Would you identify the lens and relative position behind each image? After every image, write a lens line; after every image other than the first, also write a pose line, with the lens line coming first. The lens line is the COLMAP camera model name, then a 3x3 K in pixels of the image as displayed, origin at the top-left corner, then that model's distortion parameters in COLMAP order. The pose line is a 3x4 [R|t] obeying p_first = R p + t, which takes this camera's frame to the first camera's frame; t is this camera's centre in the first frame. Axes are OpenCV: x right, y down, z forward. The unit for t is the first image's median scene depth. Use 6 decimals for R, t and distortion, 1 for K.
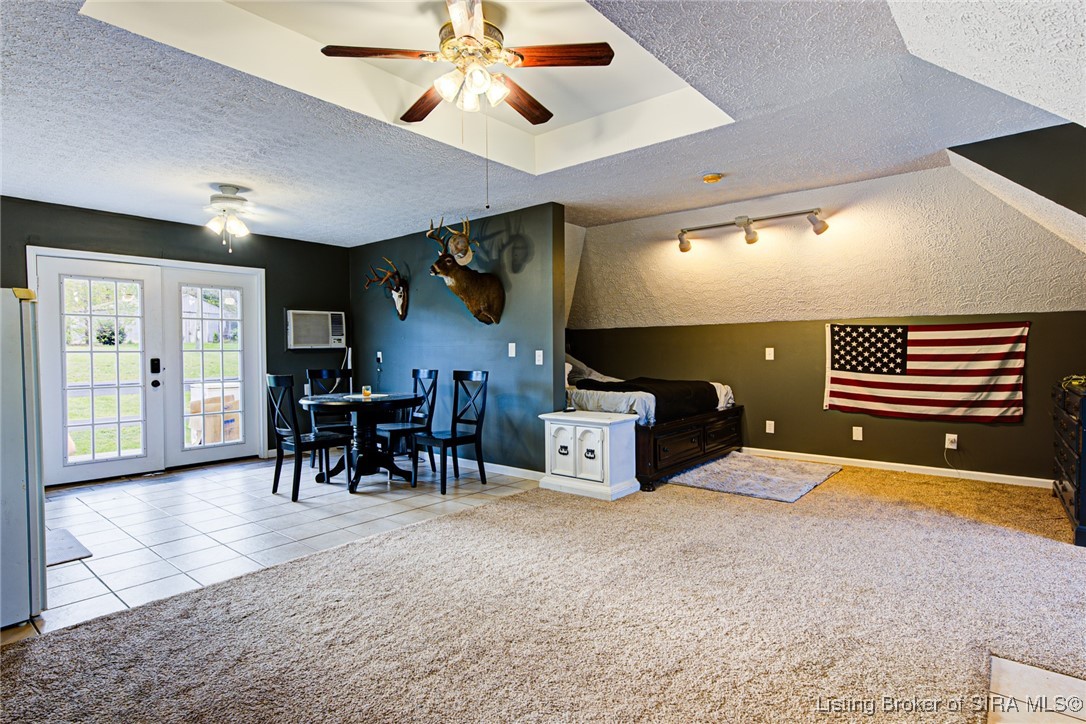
lens RADIAL K [[571.7, 0, 543.2], [0, 571.7, 358.3], [0, 0, 1]] dist [-0.000888, -0.000151]
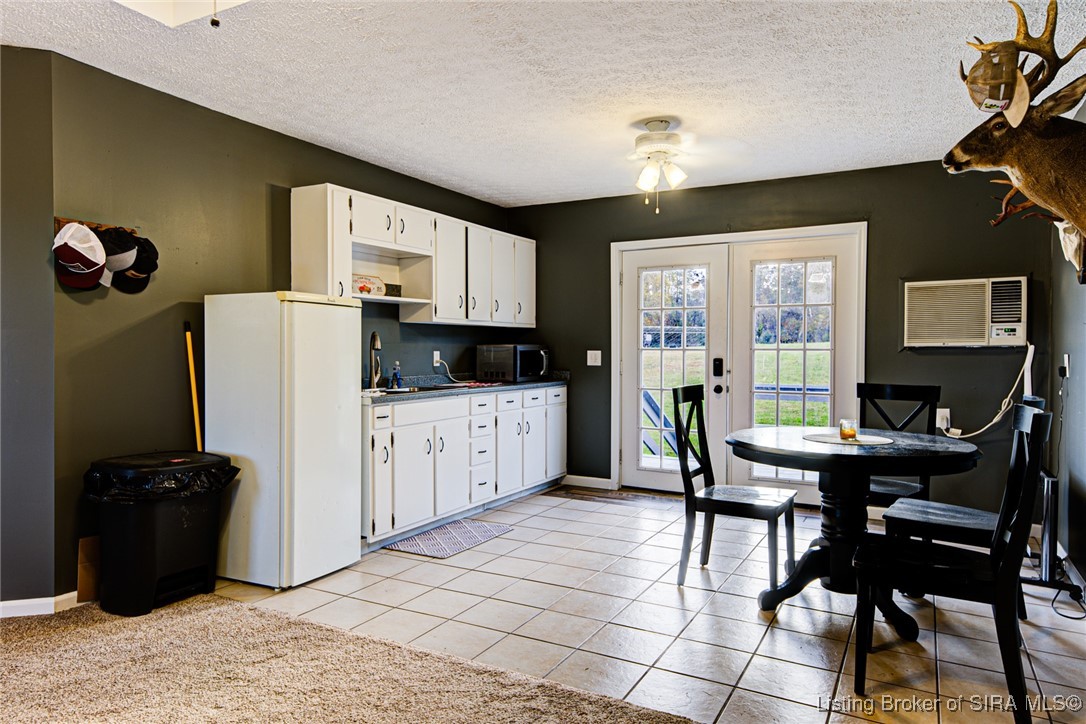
lens RADIAL K [[690.0, 0, 542.9], [0, 690.0, 364.1], [0, 0, 1]] dist [0.011216, 0.003495]
pose [[0.192863, 0.029011, -0.980797, 0.233239], [-0.018881, 0.999487, 0.025851, -0.011553], [0.981044, 0.013533, 0.193312, 0.560919]]
